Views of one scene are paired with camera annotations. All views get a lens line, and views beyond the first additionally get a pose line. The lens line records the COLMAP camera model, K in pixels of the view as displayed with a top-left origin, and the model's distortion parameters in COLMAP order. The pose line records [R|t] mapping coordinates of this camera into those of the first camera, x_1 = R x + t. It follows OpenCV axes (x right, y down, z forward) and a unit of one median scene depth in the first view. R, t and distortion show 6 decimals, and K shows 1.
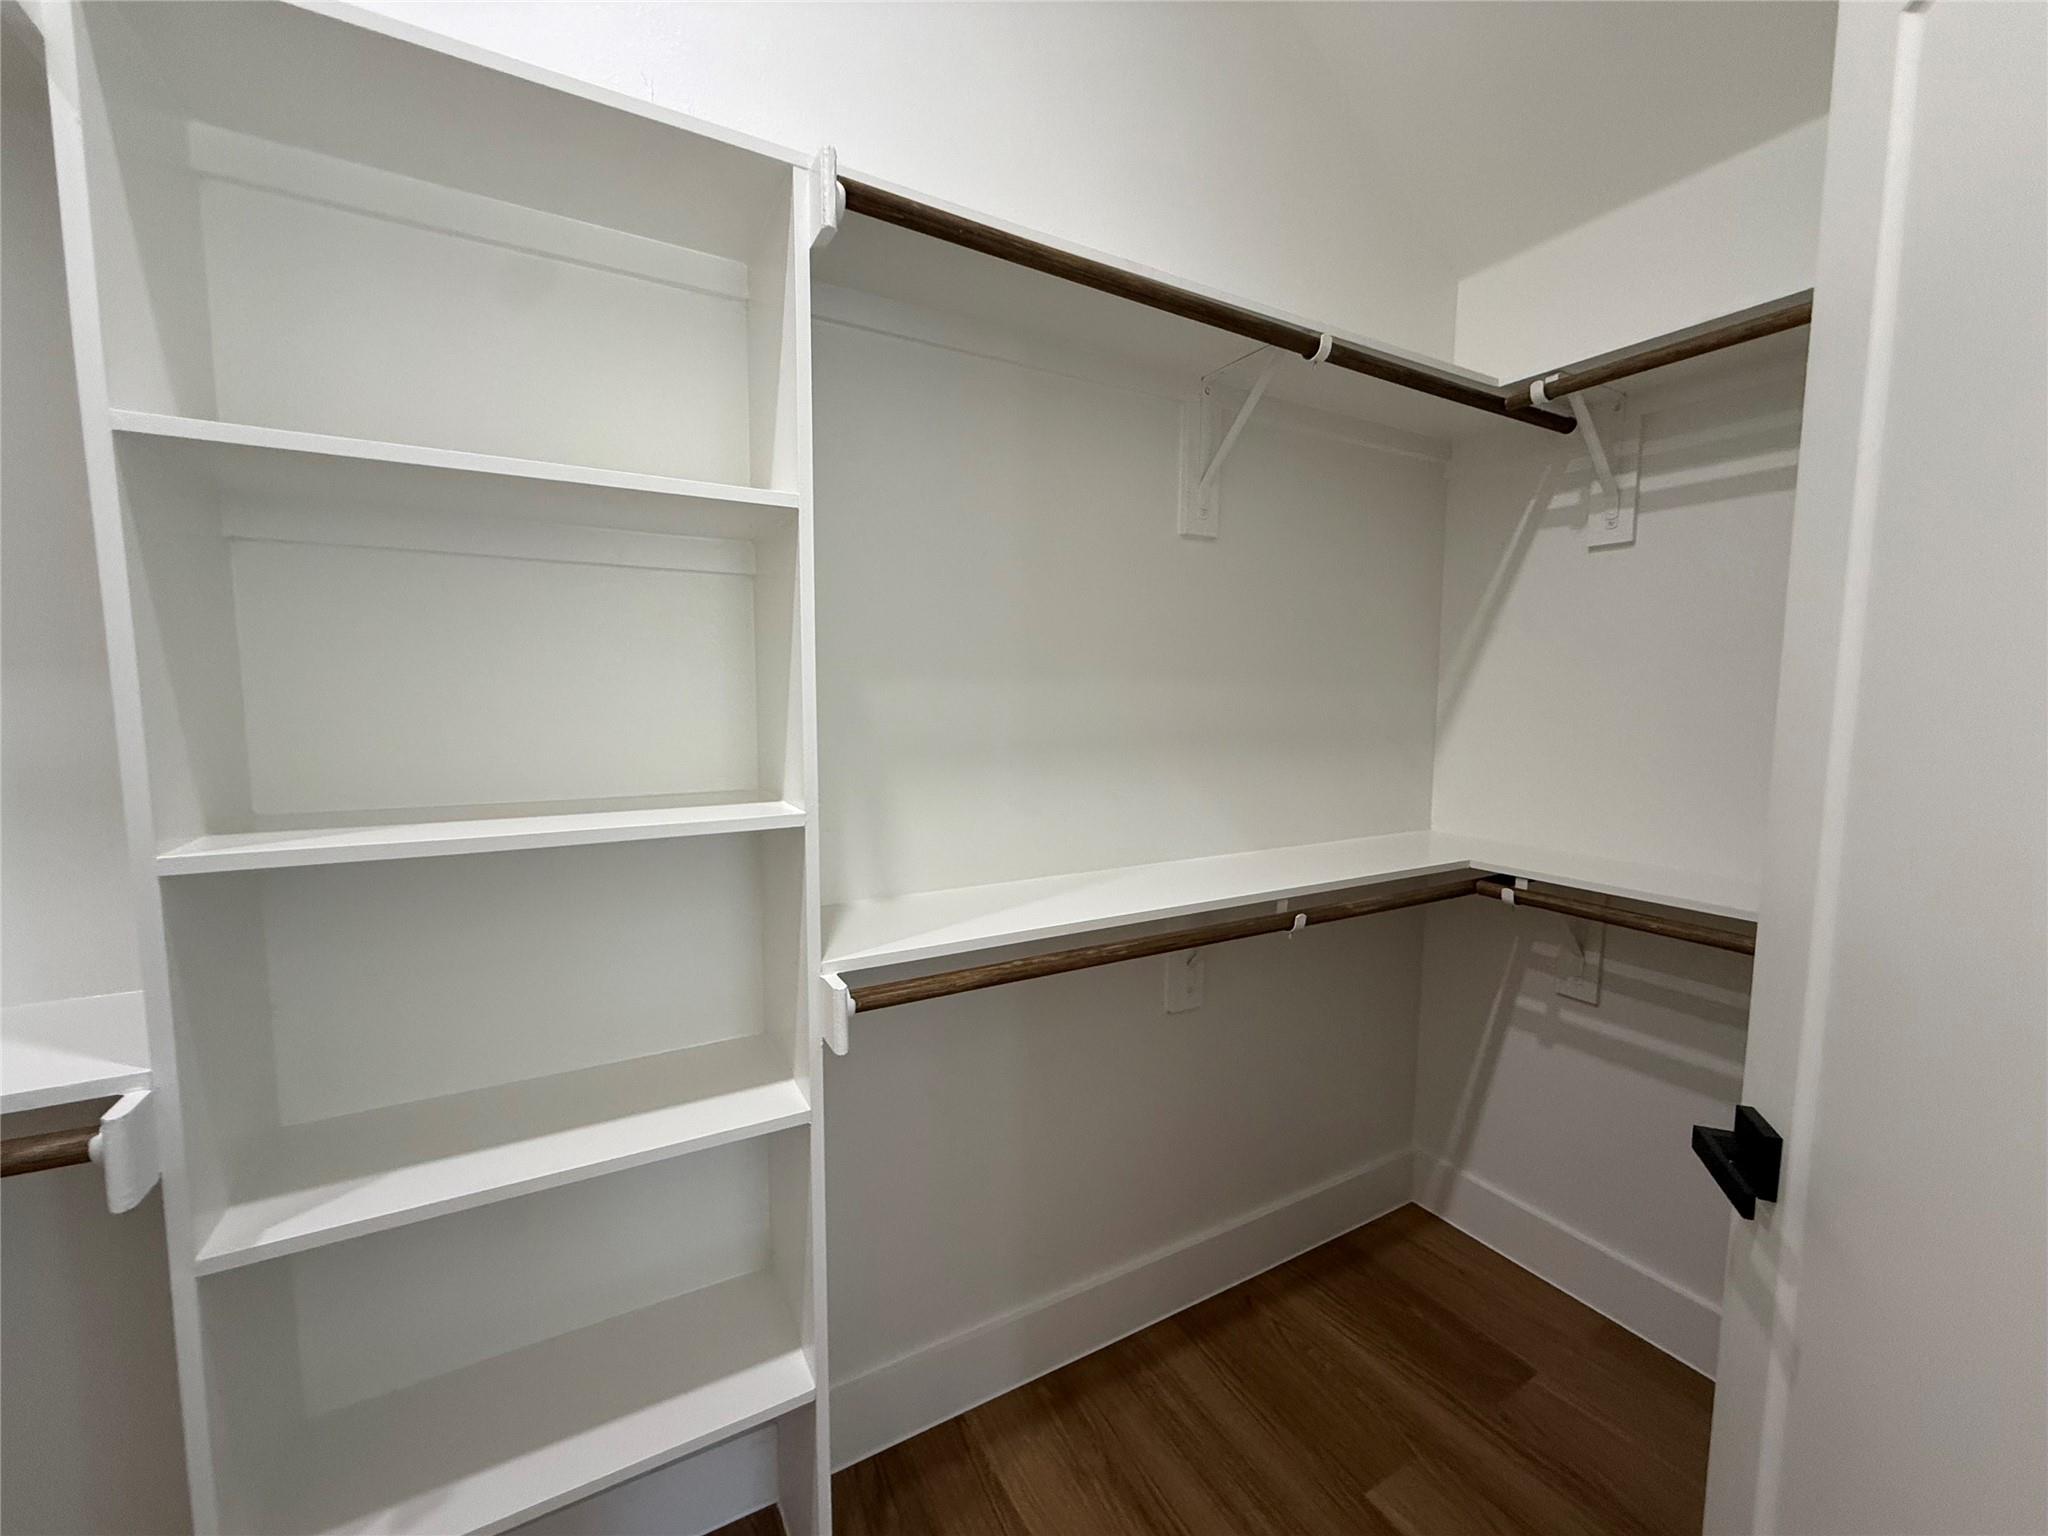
lens RADIAL K [[818.0, 0, 1022.2], [0, 818.0, 768.2], [0, 0, 1]] dist [0.001313, -0.000168]
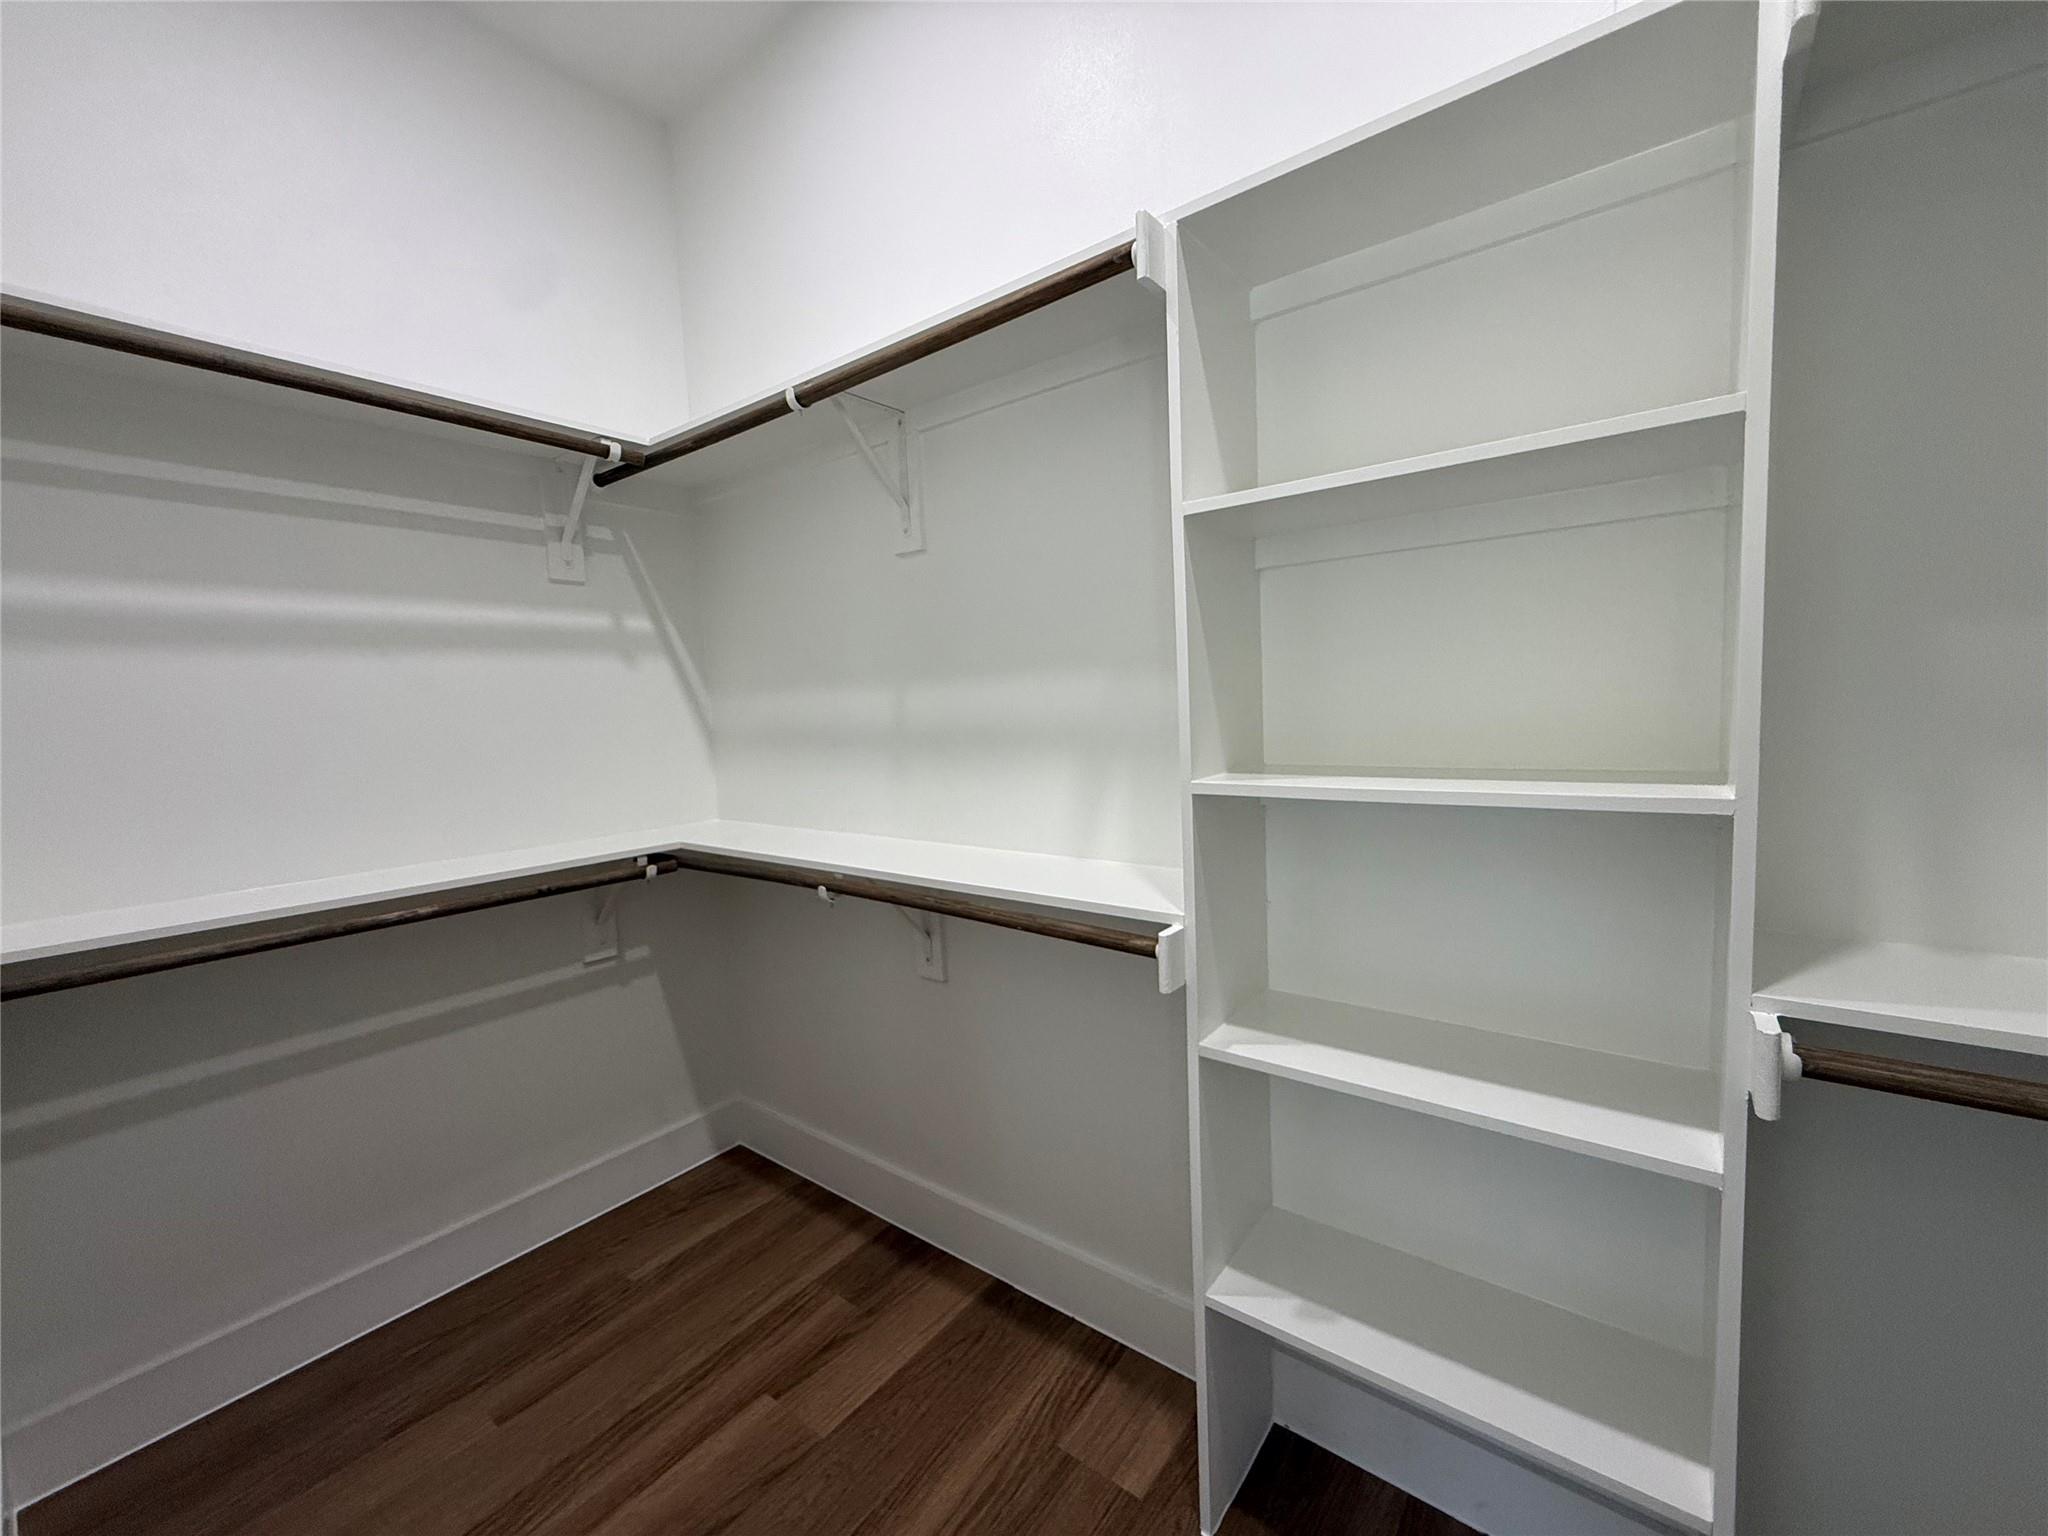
lens RADIAL K [[818.0, 0, 1022.2], [0, 818.0, 768.2], [0, 0, 1]] dist [0.001313, -0.000168]
pose [[0.388319, 0.056273, -0.919805, 0.214893], [-0.044347, 0.998118, 0.042342, 0.024581], [0.920458, 0.024348, 0.390083, 0.064049]]
